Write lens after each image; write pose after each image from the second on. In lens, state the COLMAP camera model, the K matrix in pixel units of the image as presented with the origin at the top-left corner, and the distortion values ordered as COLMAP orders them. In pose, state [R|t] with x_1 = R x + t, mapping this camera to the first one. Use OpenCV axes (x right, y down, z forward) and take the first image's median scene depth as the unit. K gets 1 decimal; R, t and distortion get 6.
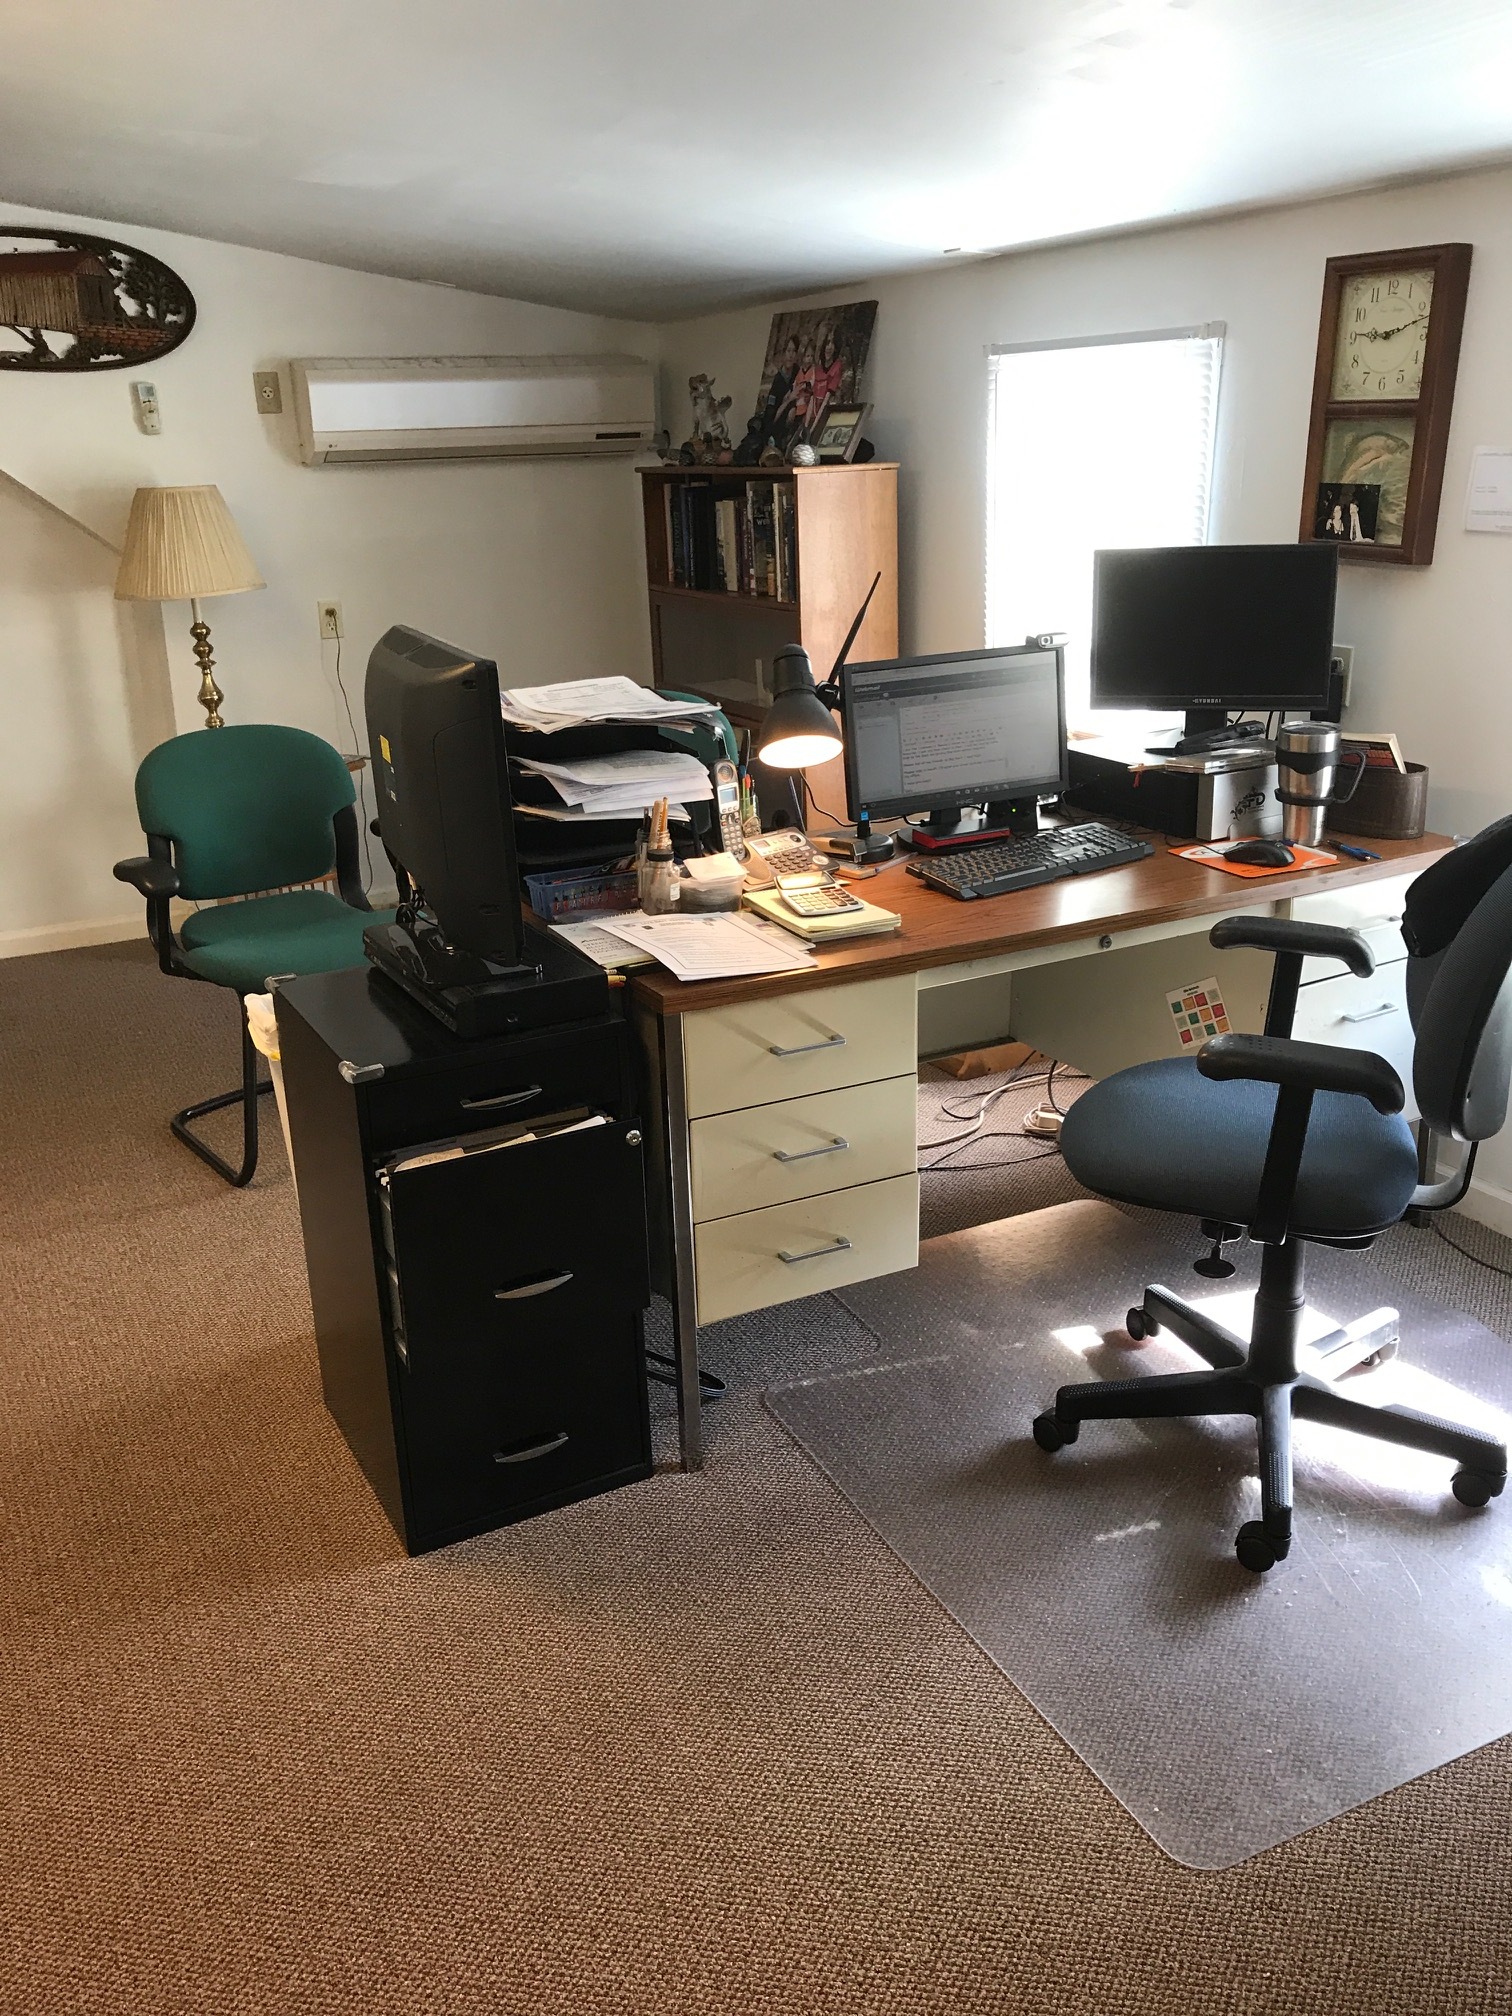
lens RADIAL K [[1663.9, 0, 756.0], [0, 1663.9, 1008.0], [0, 0, 1]] dist [0.029083, -0.000953]
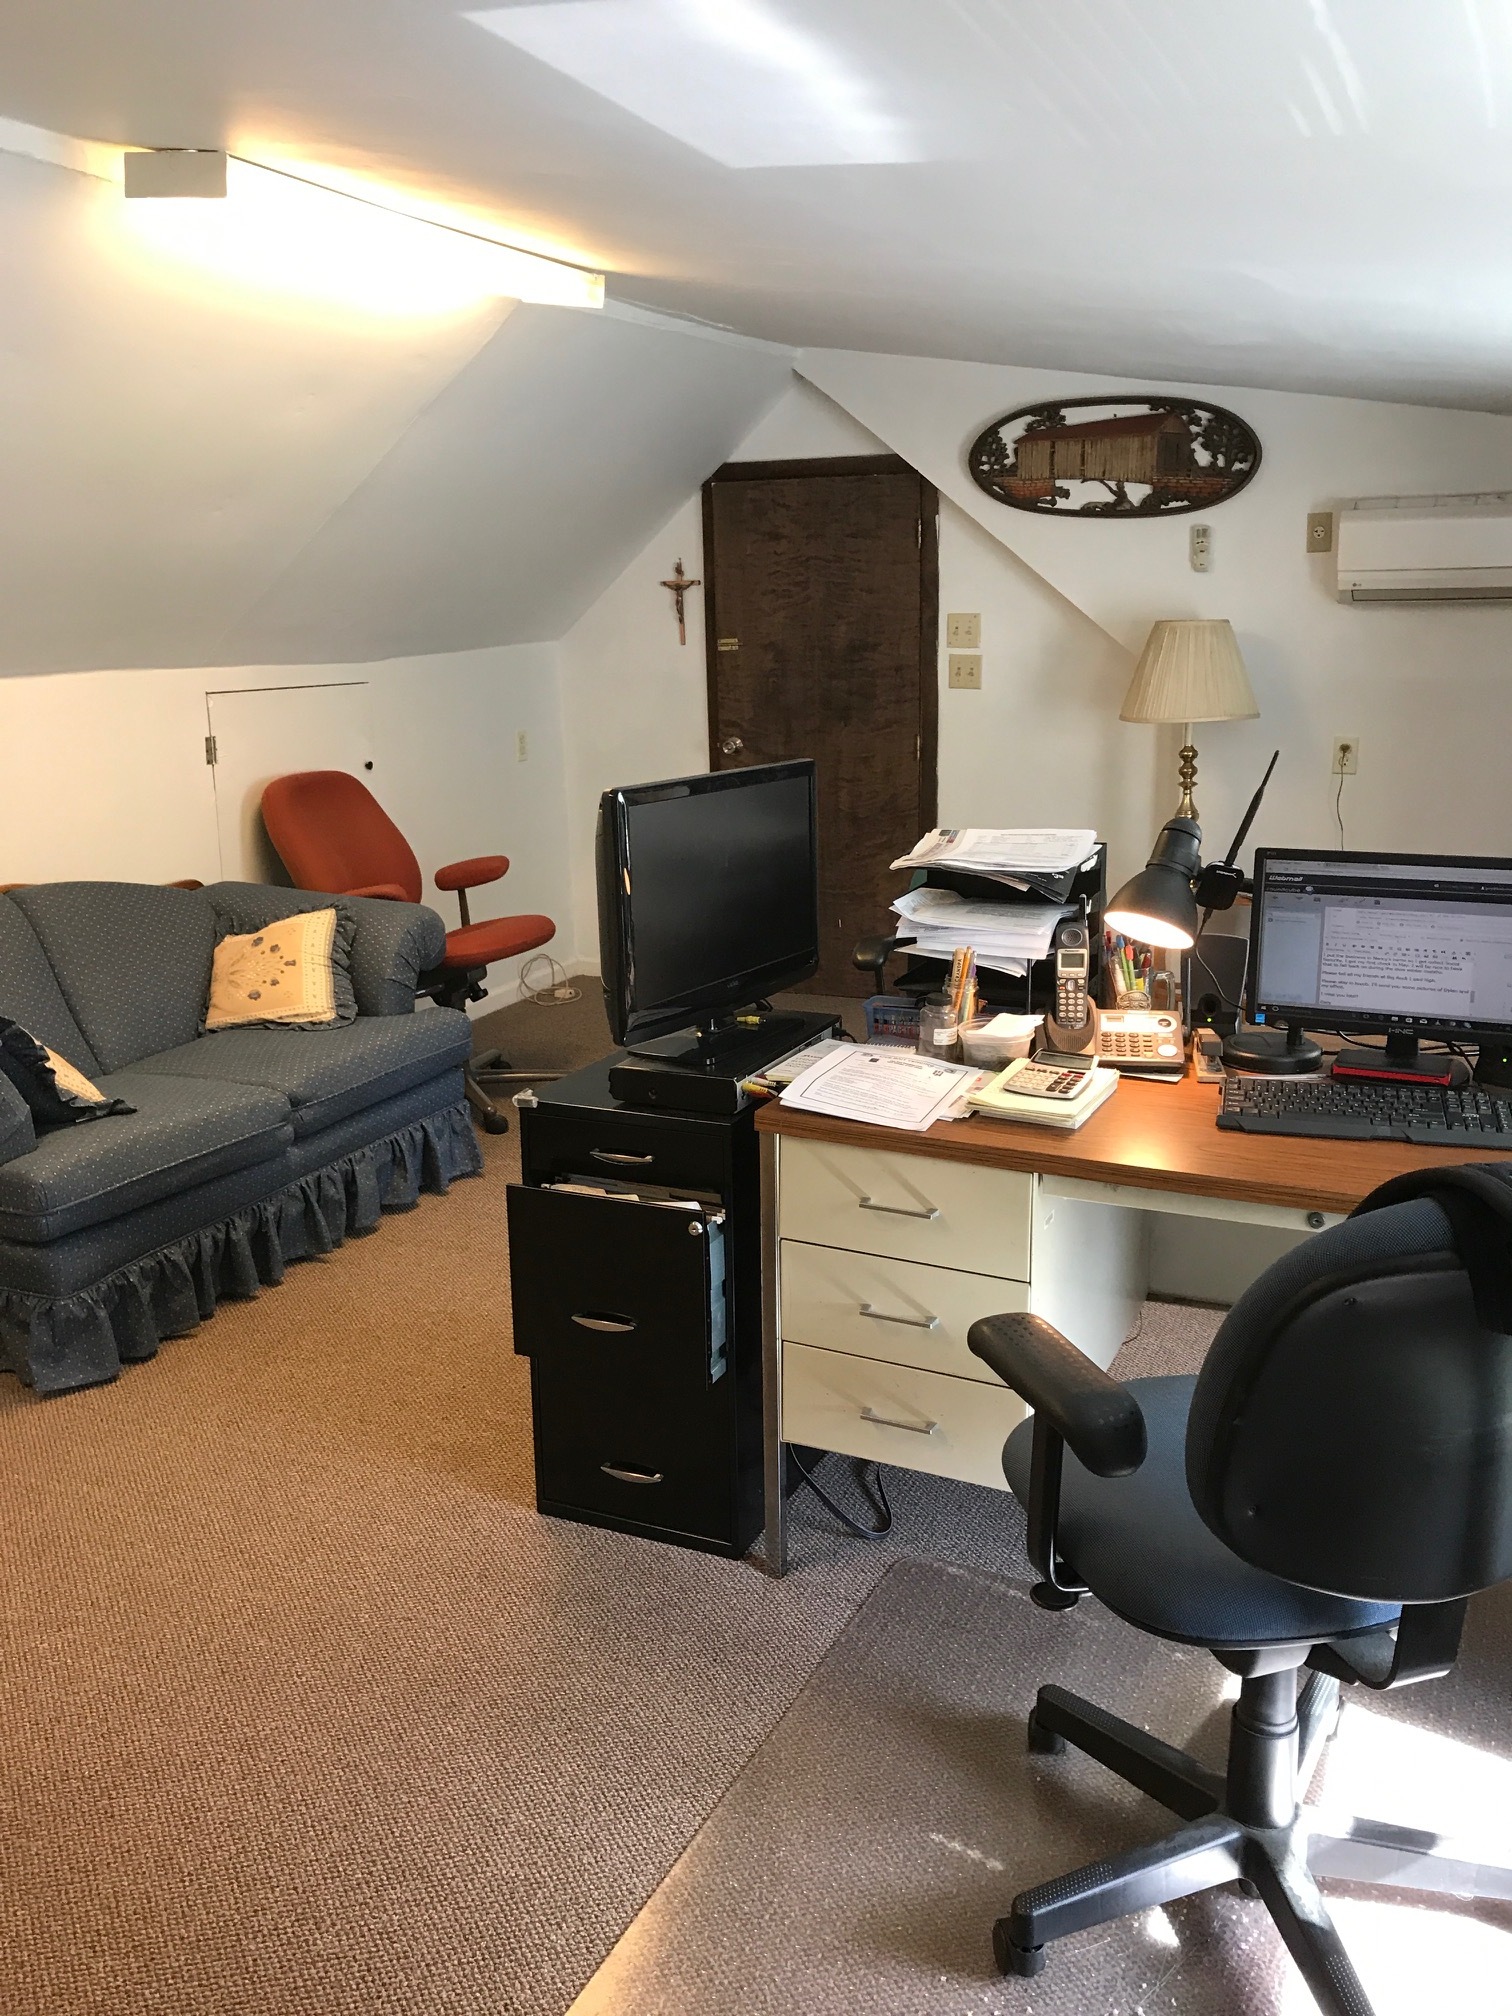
lens RADIAL K [[1672.0, 0, 756.0], [0, 1672.0, 1008.0], [0, 0, 1]] dist [0.065972, -0.183843]
pose [[0.605593, 0.211316, -0.767205, 0.368274], [-0.259758, 0.963782, 0.060420, -0.066619], [0.752185, 0.162698, 0.638550, 0.148315]]
